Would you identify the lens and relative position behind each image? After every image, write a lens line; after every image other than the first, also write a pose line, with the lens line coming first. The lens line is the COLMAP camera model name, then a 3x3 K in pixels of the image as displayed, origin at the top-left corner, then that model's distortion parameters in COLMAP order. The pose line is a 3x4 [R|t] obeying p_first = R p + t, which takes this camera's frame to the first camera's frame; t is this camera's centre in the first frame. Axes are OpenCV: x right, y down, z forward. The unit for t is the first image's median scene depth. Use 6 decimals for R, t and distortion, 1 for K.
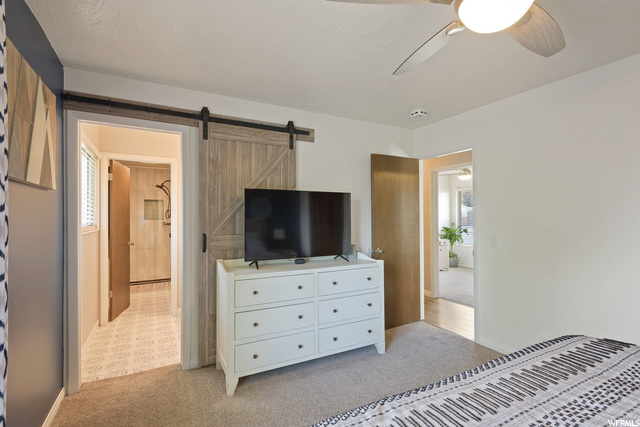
lens RADIAL K [[306.4, 0, 319.4], [0, 306.4, 212.1], [0, 0, 1]] dist [0.019929, -0.004338]
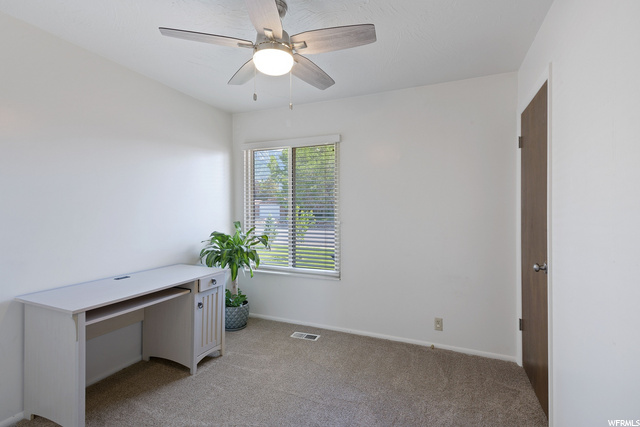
lens RADIAL K [[306.4, 0, 318.7], [0, 306.4, 212.3], [0, 0, 1]] dist [0.019929, -0.004338]
pose [[0.785733, 0.016722, 0.618340, 0.266888], [-0.022617, 0.999743, 0.001704, 0.018889], [-0.618153, -0.015324, 0.785909, 0.613395]]
